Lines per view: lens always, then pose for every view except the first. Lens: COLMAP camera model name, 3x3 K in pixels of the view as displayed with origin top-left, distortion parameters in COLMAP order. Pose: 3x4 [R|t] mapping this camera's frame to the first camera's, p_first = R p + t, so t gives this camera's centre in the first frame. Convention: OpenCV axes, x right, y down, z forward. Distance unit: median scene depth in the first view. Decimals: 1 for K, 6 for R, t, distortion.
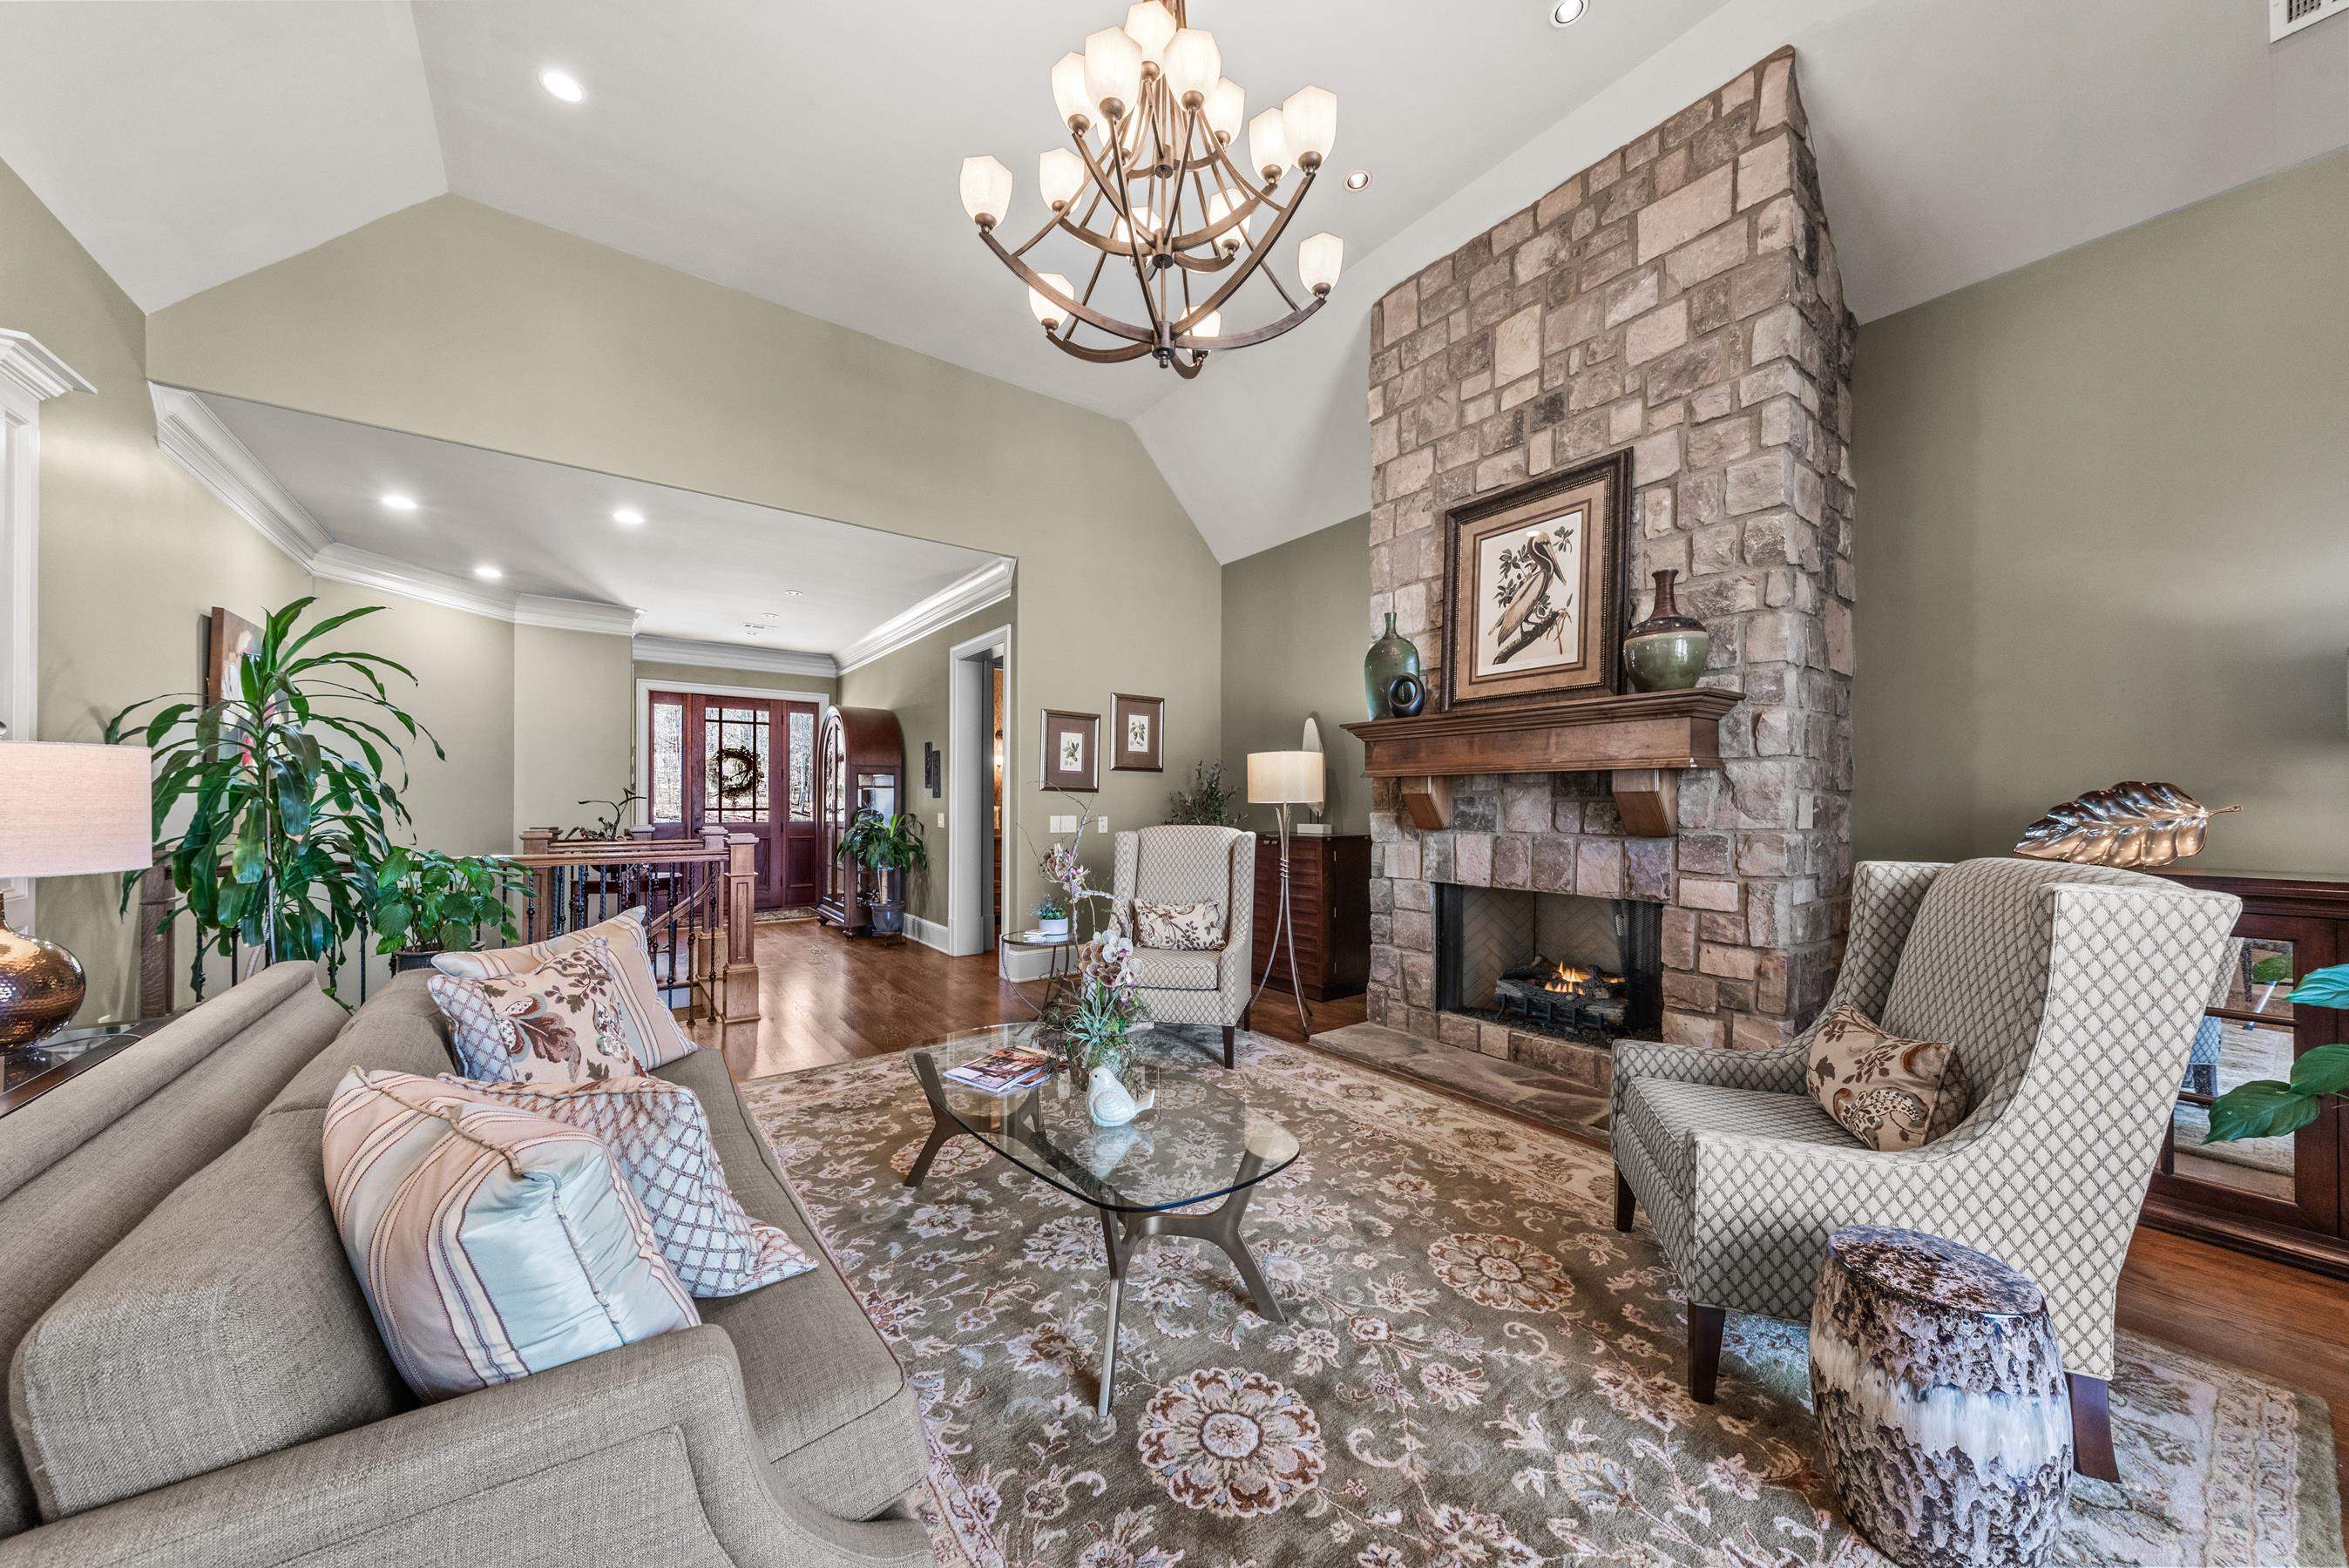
lens RADIAL K [[813.2, 0, 1168.0], [0, 813.2, 807.7], [0, 0, 1]] dist [-0.002162, -0.000373]
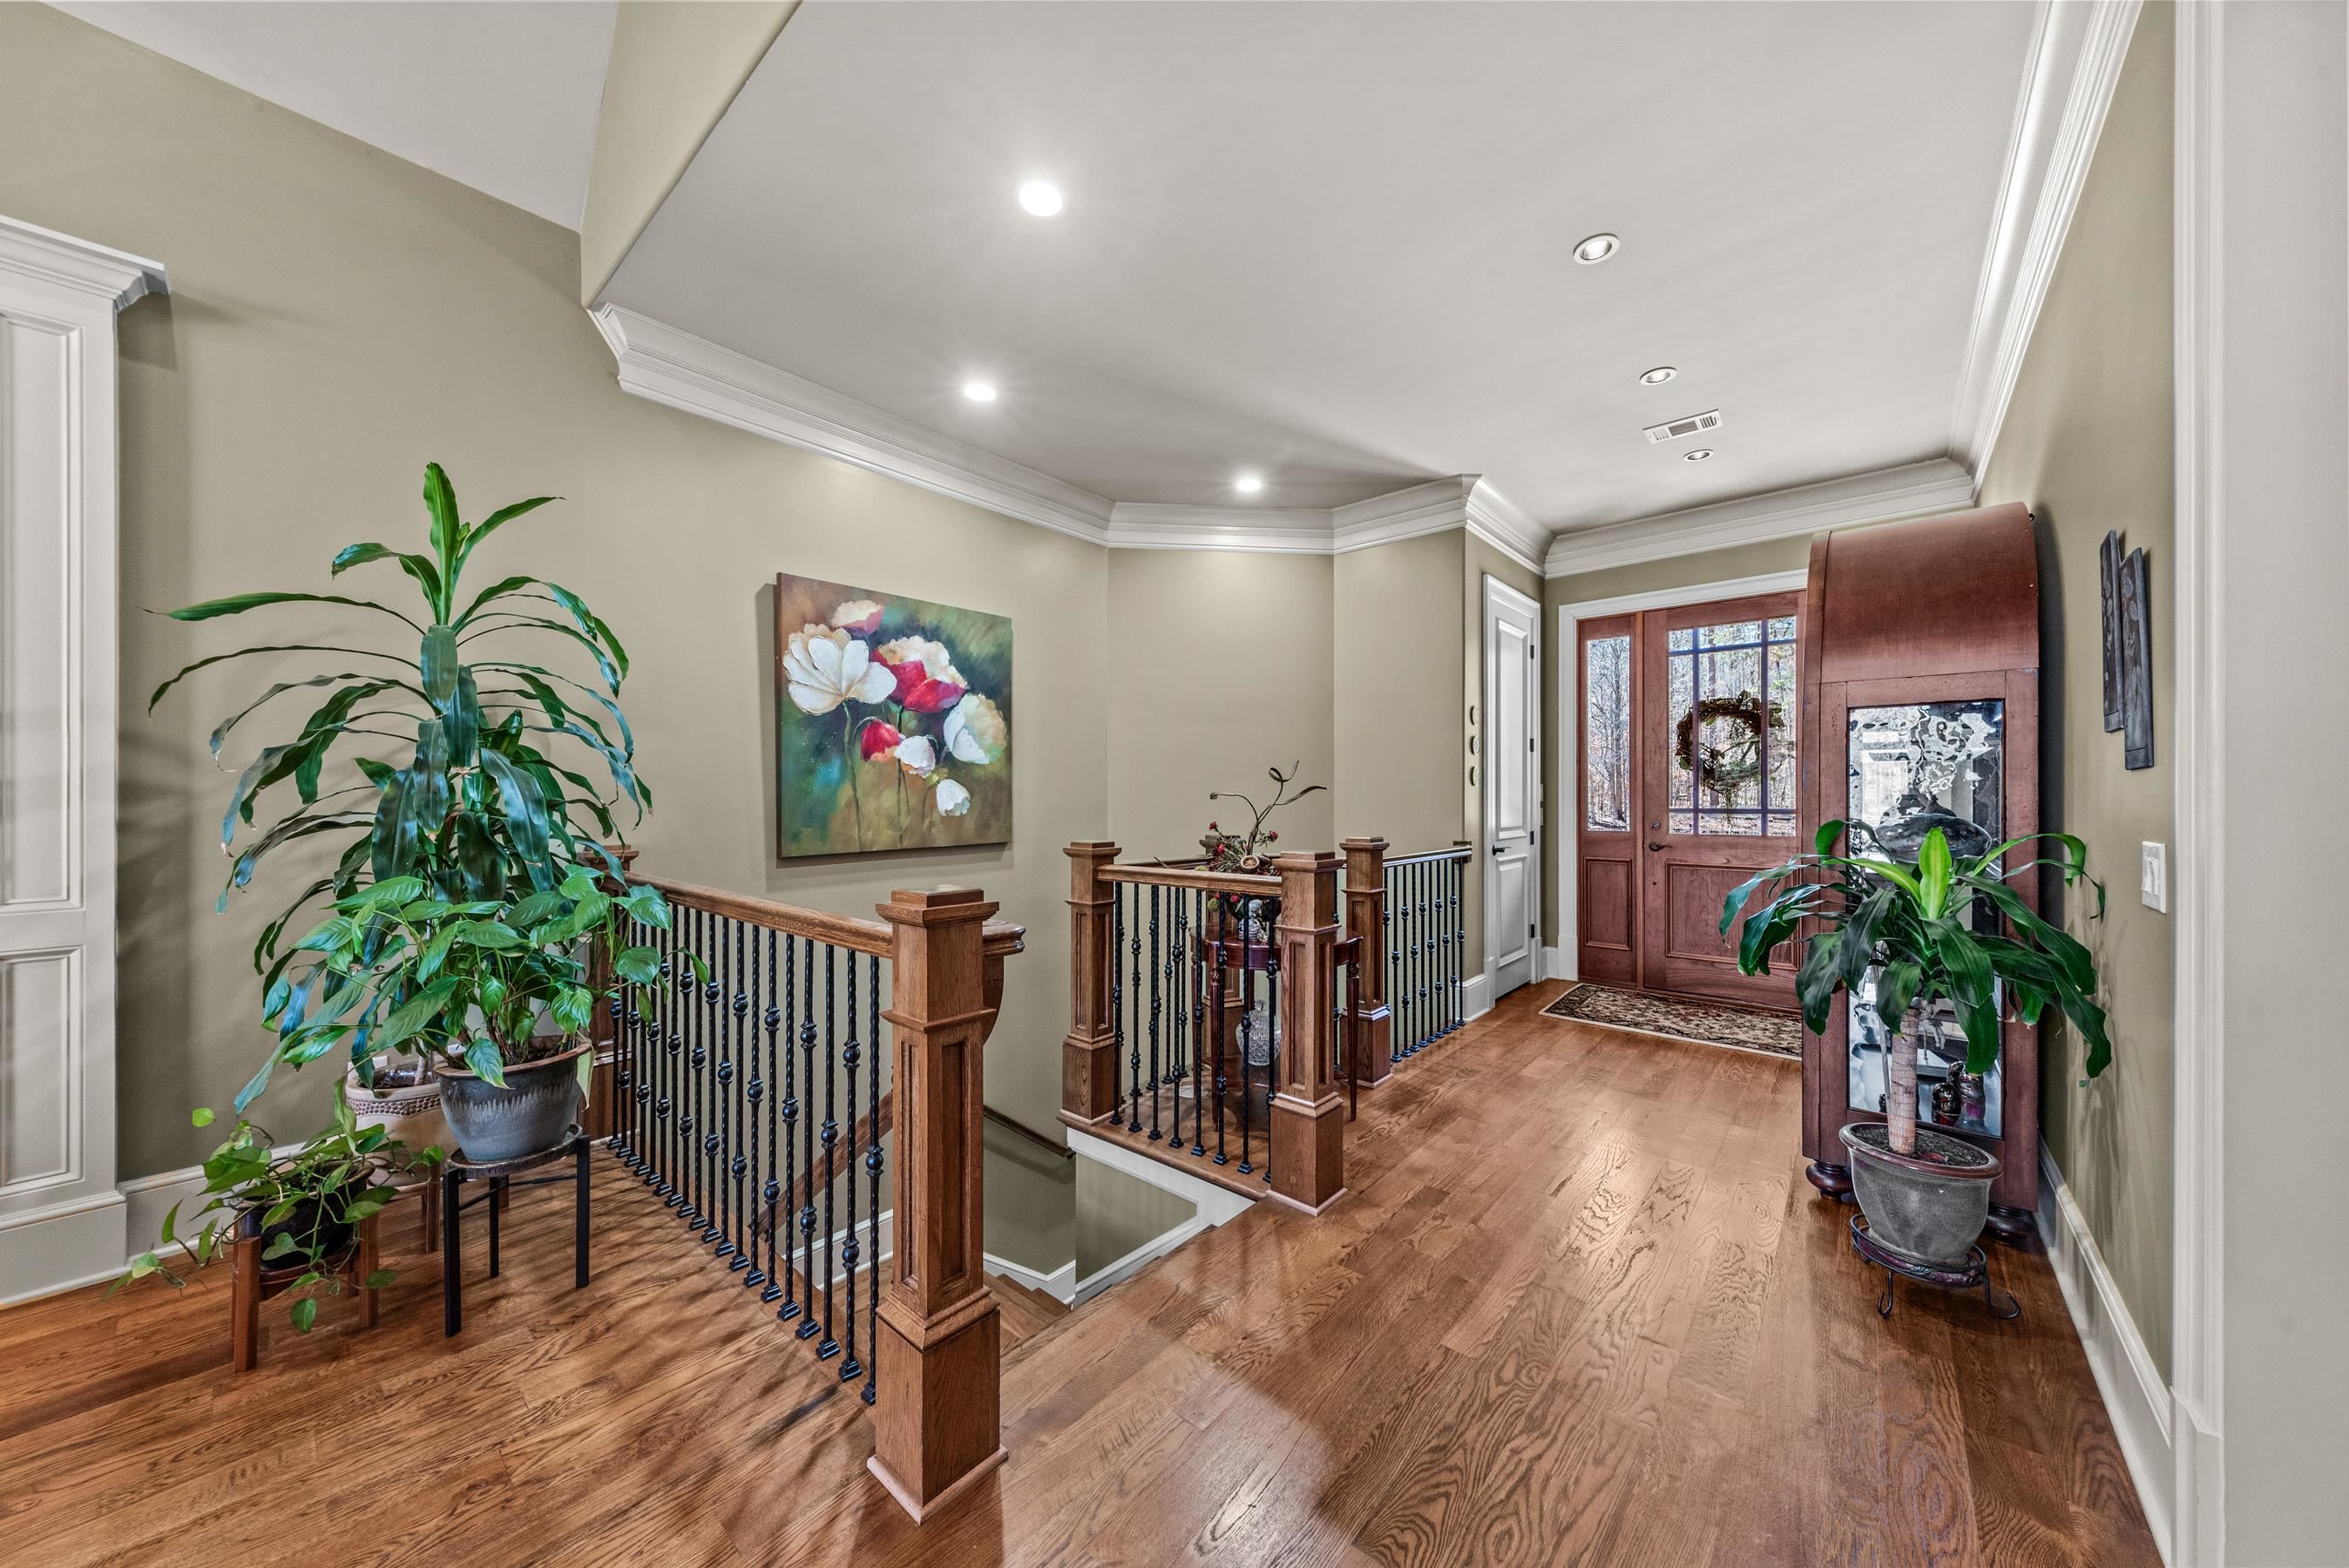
lens RADIAL K [[813.2, 0, 1172.2], [0, 813.2, 795.4], [0, 0, 1]] dist [-0.002162, -0.000373]
pose [[0.235753, -0.006311, -0.971793, -0.098629], [-0.006813, 0.999944, -0.008146, -0.001820], [0.971789, 0.008542, 0.235696, 0.526359]]
